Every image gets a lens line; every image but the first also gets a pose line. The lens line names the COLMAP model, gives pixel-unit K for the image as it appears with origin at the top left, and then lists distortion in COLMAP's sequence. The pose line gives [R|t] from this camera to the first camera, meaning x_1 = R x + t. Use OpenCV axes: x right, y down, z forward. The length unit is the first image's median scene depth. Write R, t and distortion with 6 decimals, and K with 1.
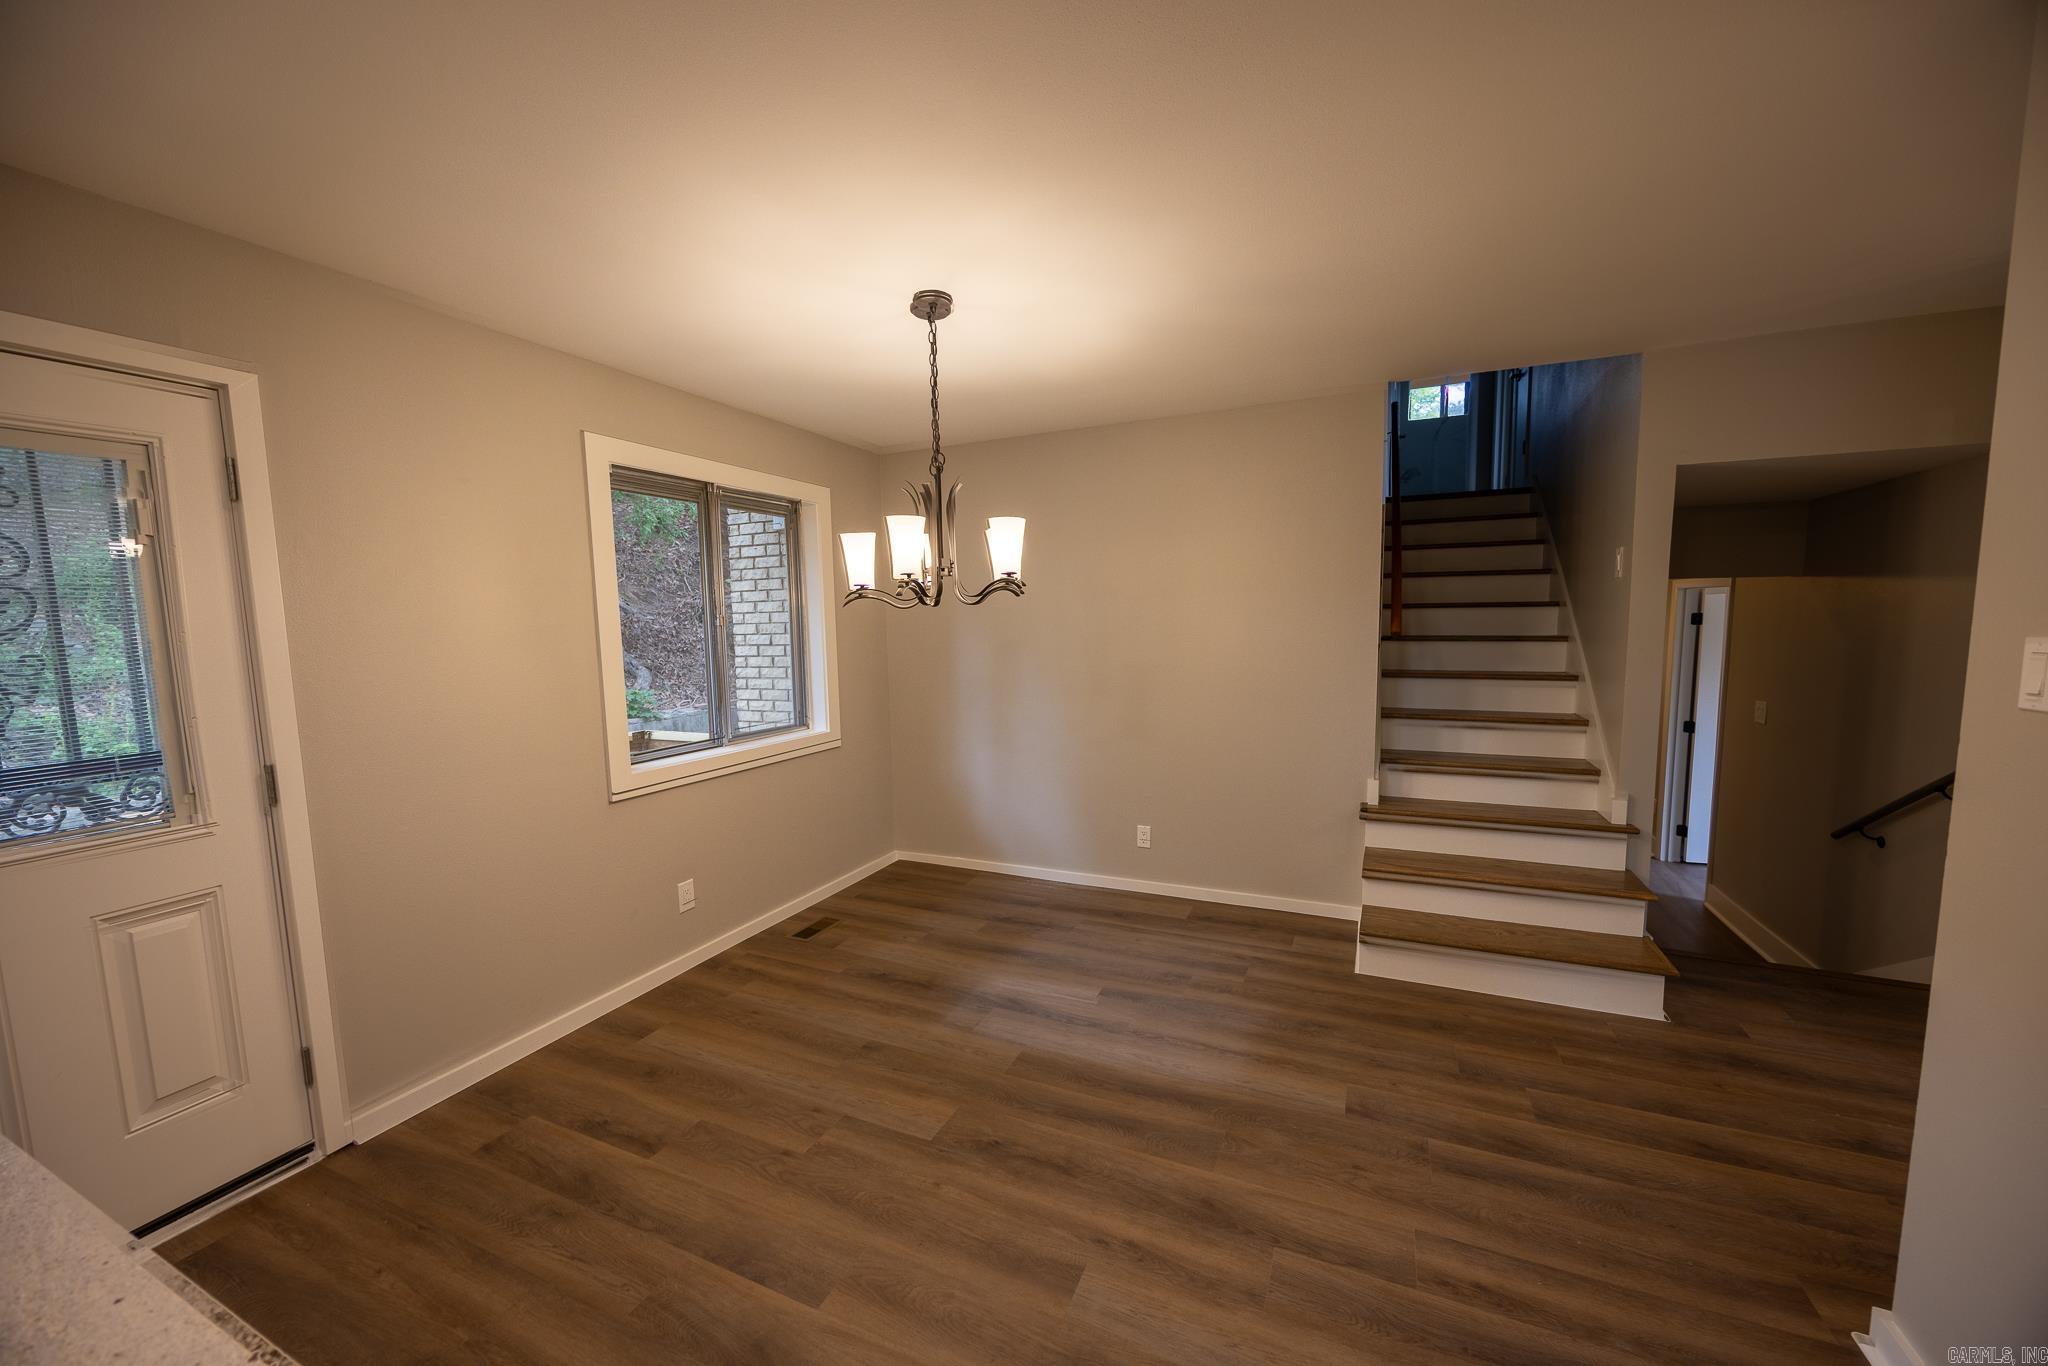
lens RADIAL K [[772.0, 0, 1023.4], [0, 772.0, 693.4], [0, 0, 1]] dist [-0.003483, -0.000393]
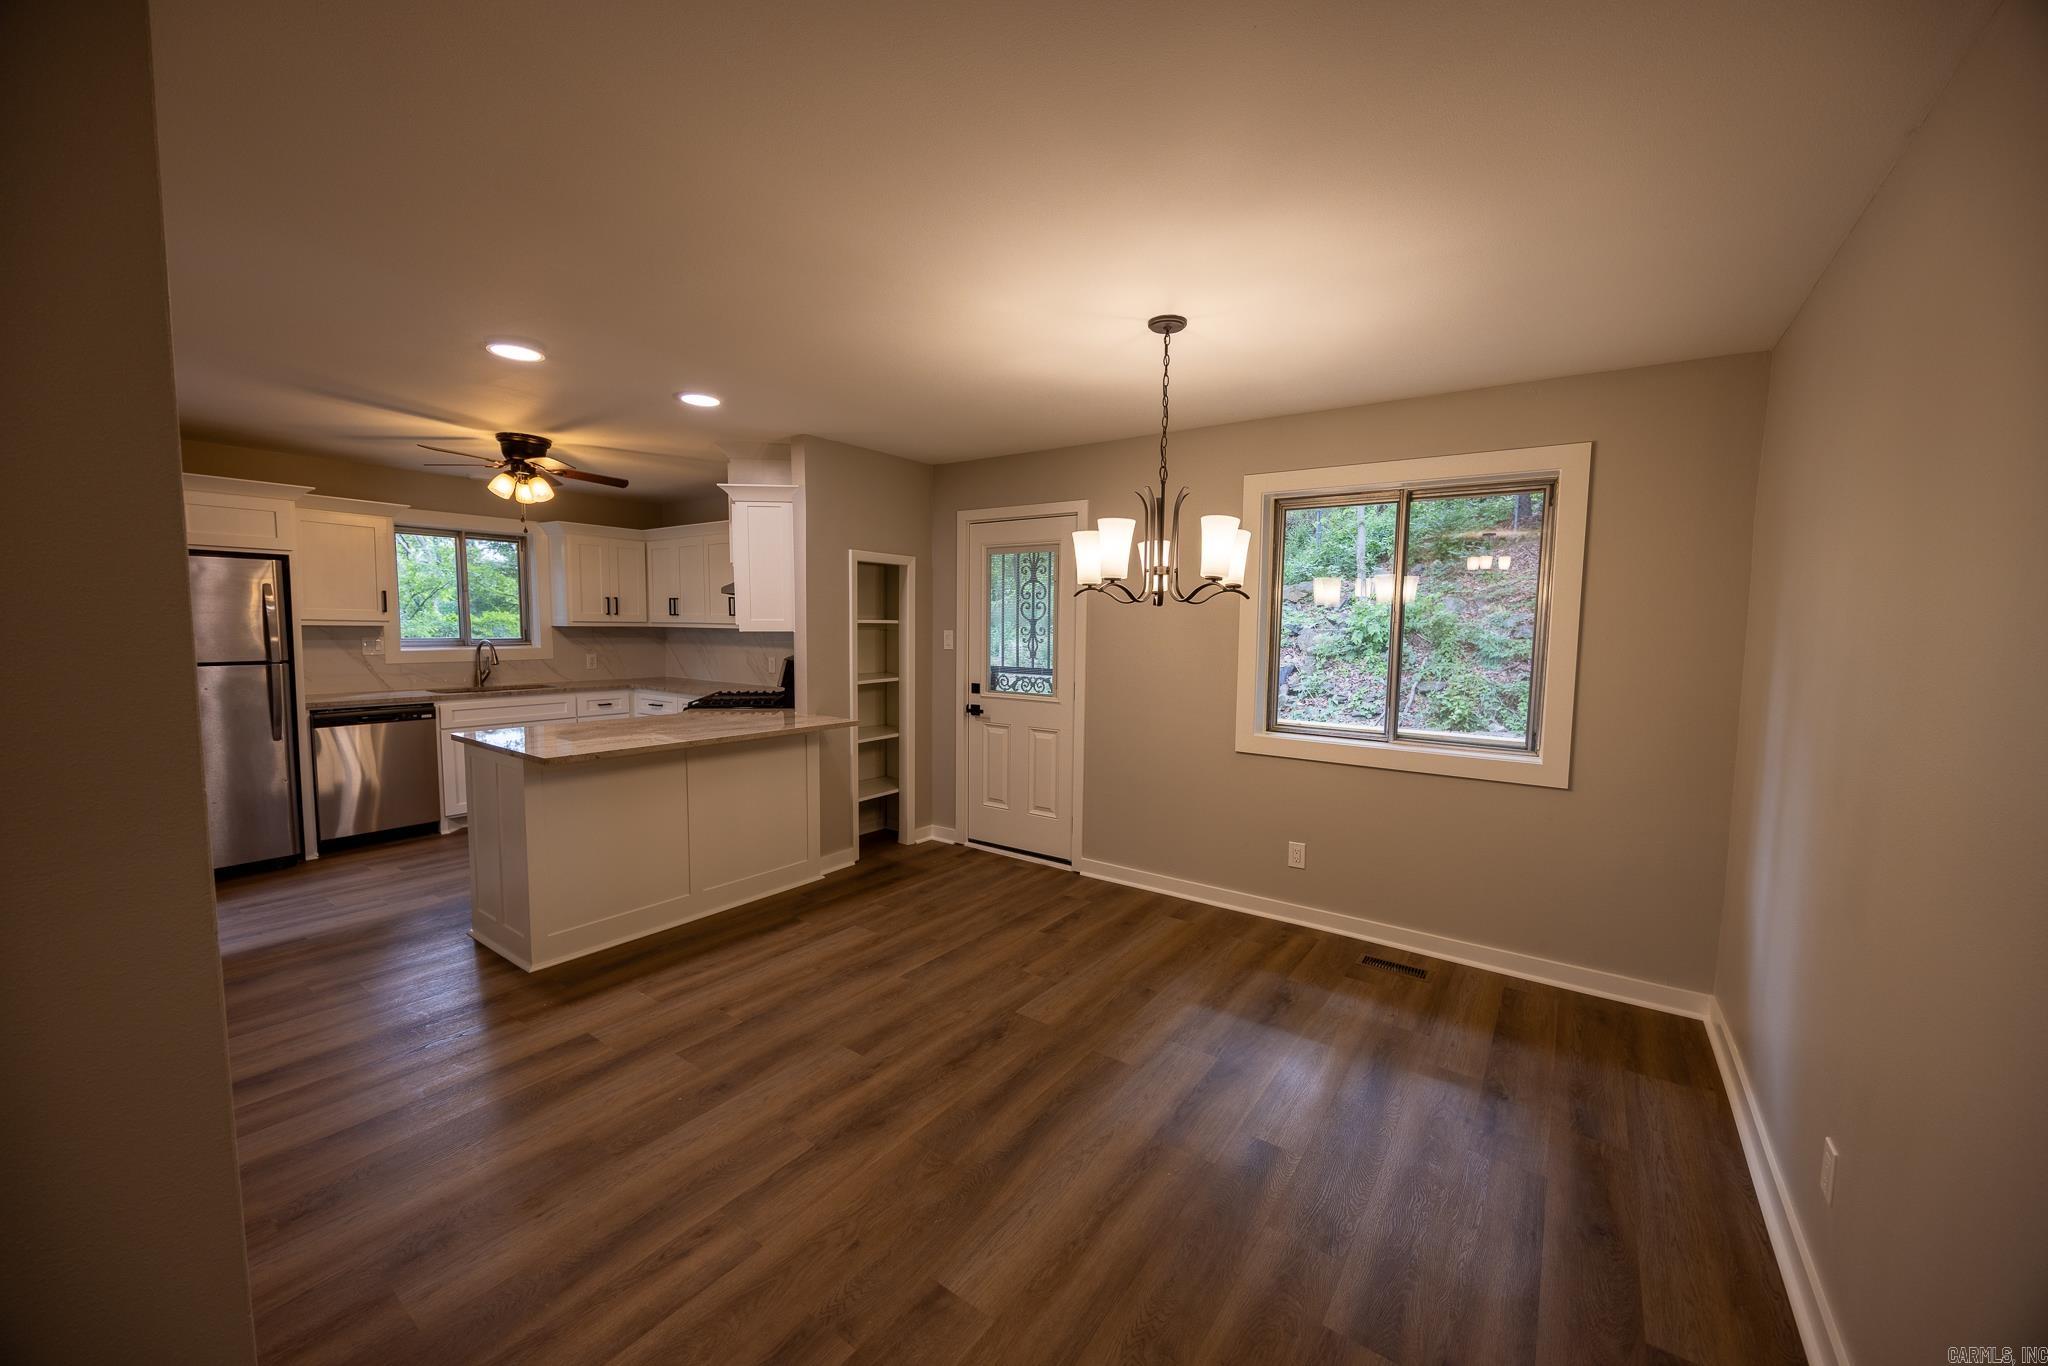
lens RADIAL K [[772.0, 0, 1026.8], [0, 772.0, 688.5], [0, 0, 1]] dist [-0.003483, -0.000393]
pose [[-0.195257, 0.100060, -0.975635, 1.052130], [-0.110241, 0.986238, 0.123211, -0.126835], [0.974537, 0.131613, -0.181539, 1.119386]]
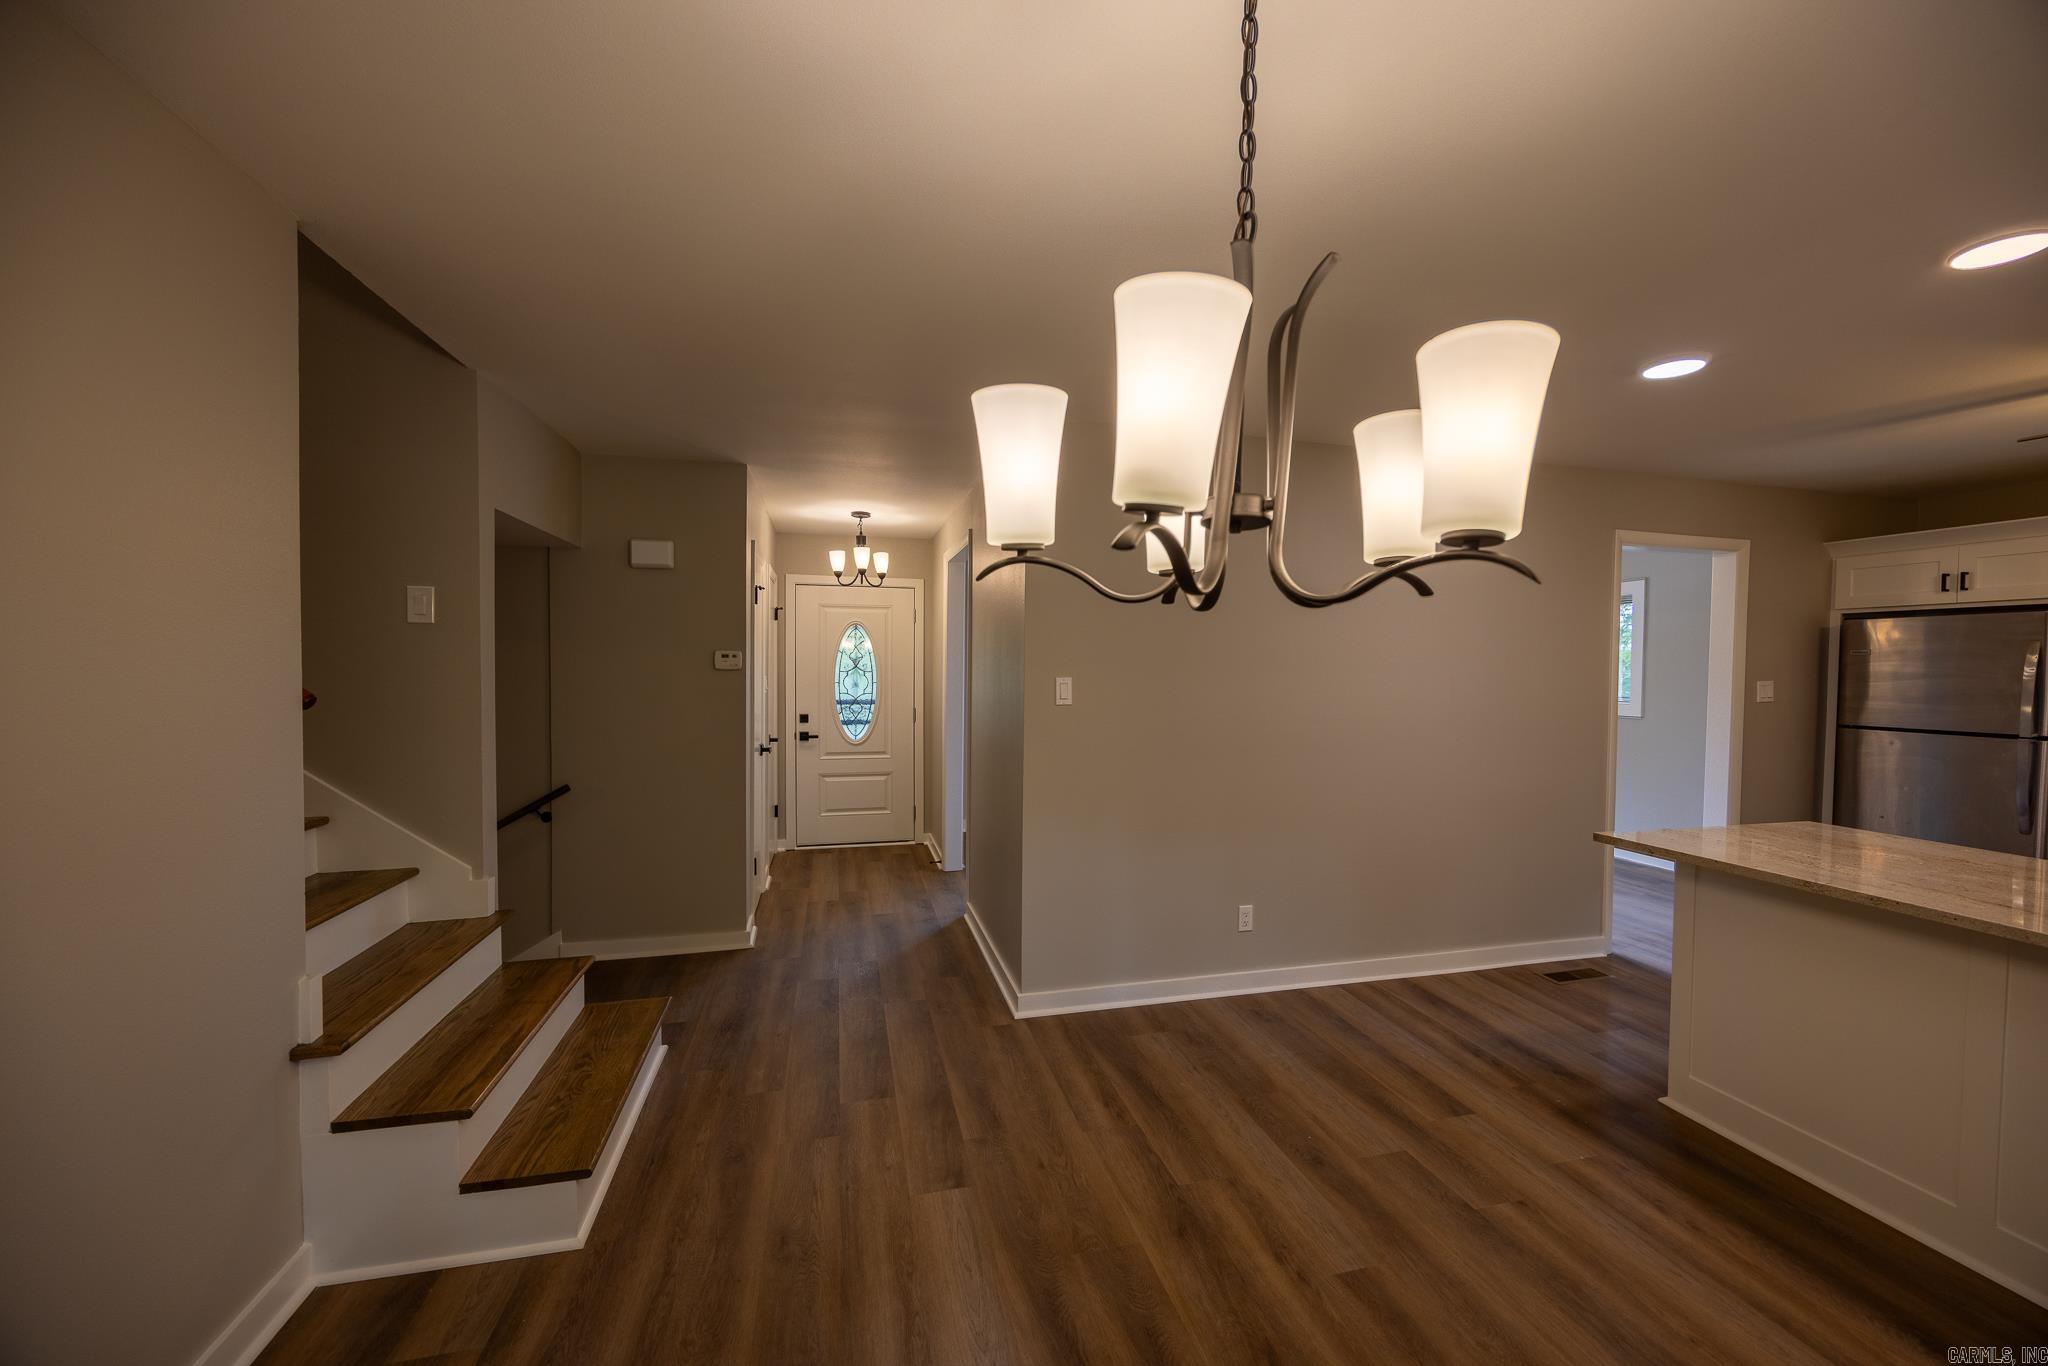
lens RADIAL K [[772.0, 0, 1033.6], [0, 772.0, 696.2], [0, 0, 1]] dist [-0.003483, -0.000393]
pose [[-0.625656, -0.018731, 0.779874, -0.355671], [0.081550, 0.992664, 0.089265, -0.130768], [-0.775825, 0.119448, -0.619539, 1.420688]]
